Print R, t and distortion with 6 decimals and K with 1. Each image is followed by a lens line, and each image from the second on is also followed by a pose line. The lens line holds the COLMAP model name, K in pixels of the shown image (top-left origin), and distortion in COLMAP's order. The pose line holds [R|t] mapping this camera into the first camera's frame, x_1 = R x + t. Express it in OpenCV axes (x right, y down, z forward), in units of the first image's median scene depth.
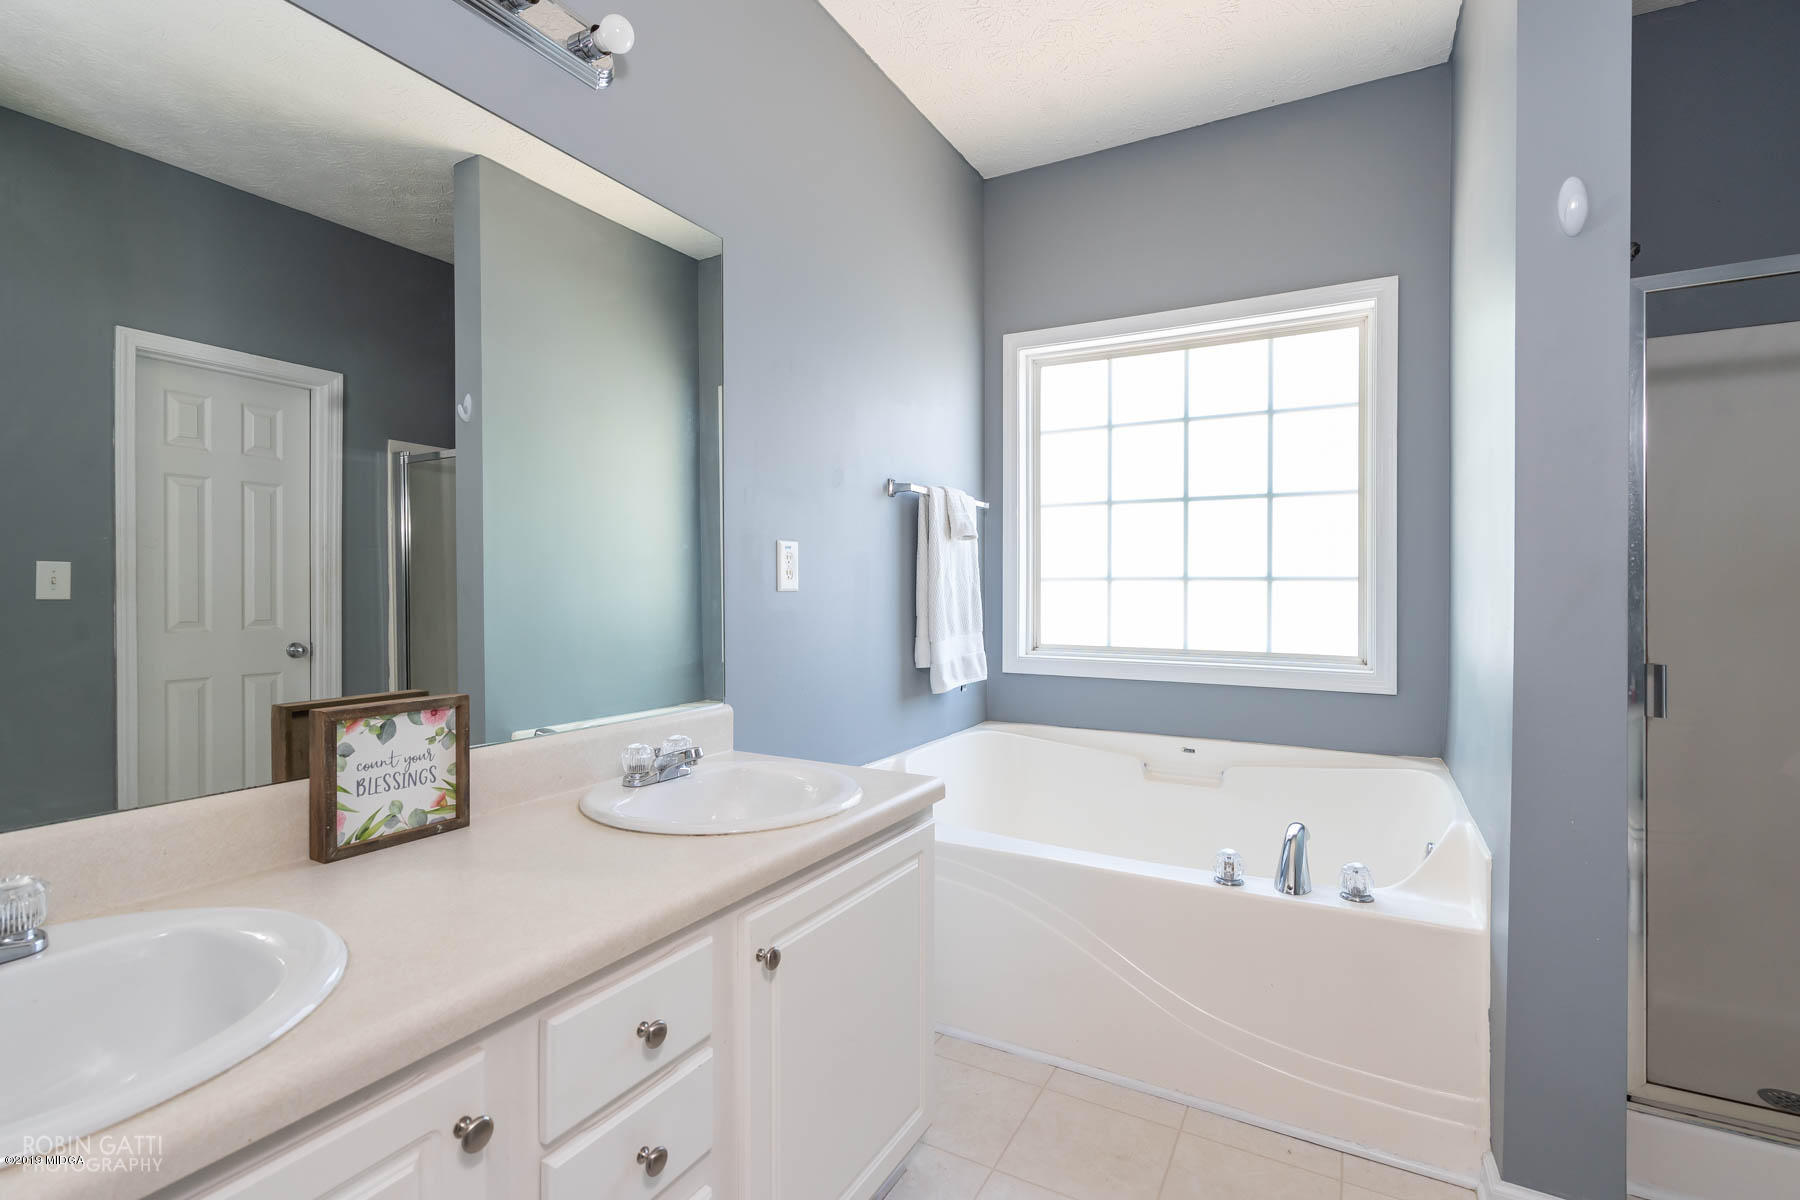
lens RADIAL K [[815.6, 0, 900.0], [0, 815.6, 605.9], [0, 0, 1]] dist [-0.004166, 0.001882]
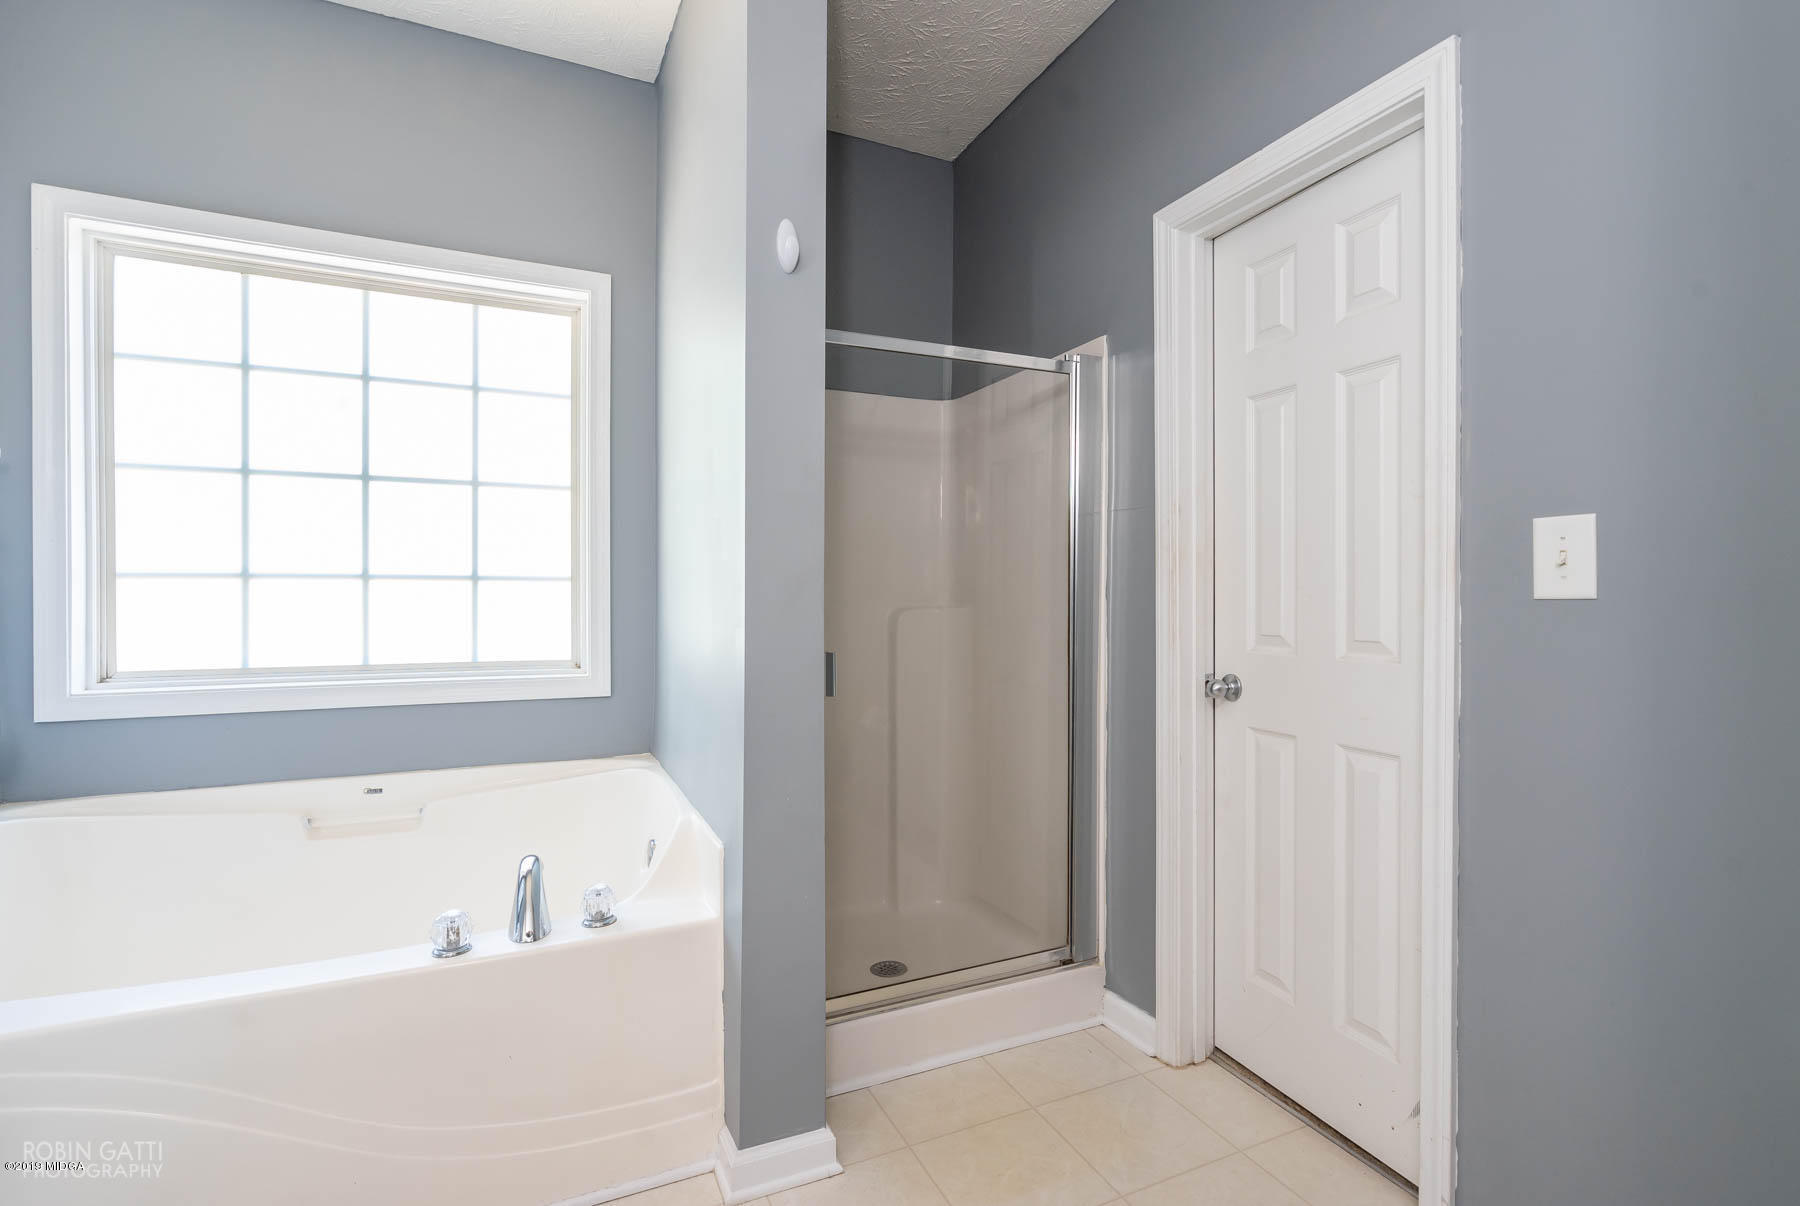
lens RADIAL K [[815.8, 0, 902.1], [0, 815.8, 595.7], [0, 0, 1]] dist [-0.003304, 0.000428]
pose [[0.577807, -0.005865, 0.816152, 0.002126], [0.015234, 0.999877, -0.003600, -0.005097], [-0.816031, 0.014513, 0.577826, 0.146981]]
